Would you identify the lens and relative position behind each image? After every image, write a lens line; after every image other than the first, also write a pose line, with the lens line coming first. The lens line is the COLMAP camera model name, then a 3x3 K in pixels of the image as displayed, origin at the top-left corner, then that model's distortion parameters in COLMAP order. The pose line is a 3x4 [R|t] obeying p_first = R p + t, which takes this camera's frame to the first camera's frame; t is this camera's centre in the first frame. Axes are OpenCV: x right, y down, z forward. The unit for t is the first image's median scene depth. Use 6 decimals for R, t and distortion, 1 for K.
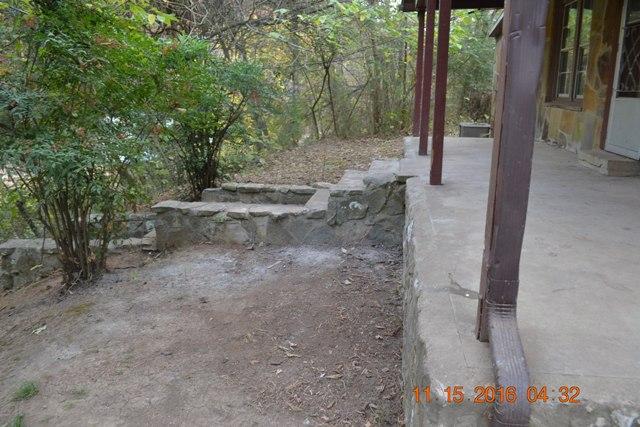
lens RADIAL K [[512.7, 0, 309.3], [0, 512.7, 223.6], [0, 0, 1]] dist [-0.084952, 0.015290]
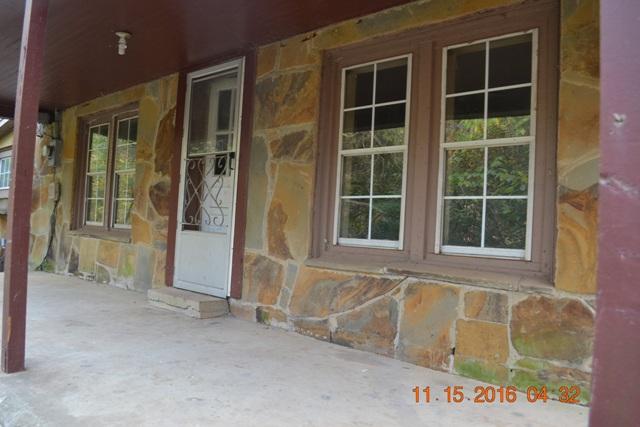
lens RADIAL K [[512.7, 0, 309.3], [0, 512.7, 223.6], [0, 0, 1]] dist [-0.084952, 0.015290]
pose [[0.545148, 0.040581, 0.837357, -0.055303], [0.157478, 0.976090, -0.149828, -0.084585], [-0.823417, 0.213544, 0.525723, 0.290431]]
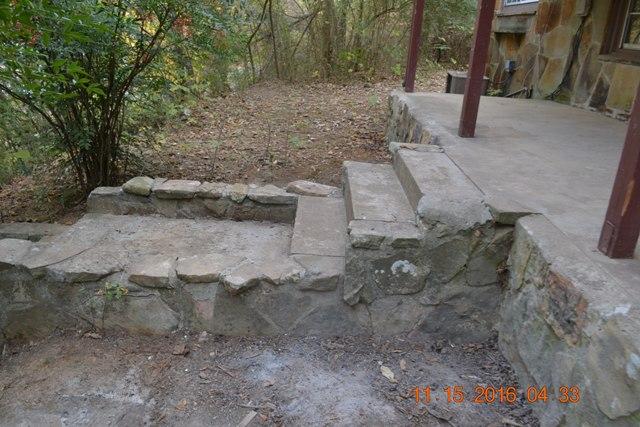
lens RADIAL K [[512.7, 0, 309.3], [0, 512.7, 223.6], [0, 0, 1]] dist [-0.084952, 0.015290]
pose [[0.988791, -0.005901, 0.149192, -0.065114], [-0.012545, 0.992402, 0.122396, -0.126576], [-0.148781, -0.122896, 0.981204, 0.516601]]
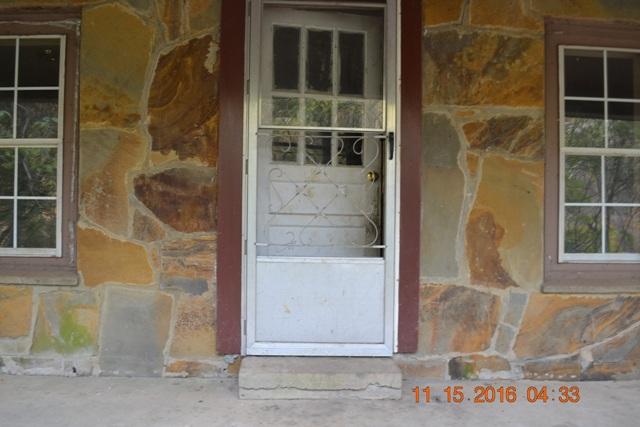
lens RADIAL K [[512.7, 0, 309.3], [0, 512.7, 223.6], [0, 0, 1]] dist [-0.084952, 0.015290]
pose [[-0.188035, -0.009026, 0.982121, 0.058023], [0.233880, 0.970781, 0.053700, -0.304290], [-0.953909, 0.239796, -0.180430, 1.029691]]
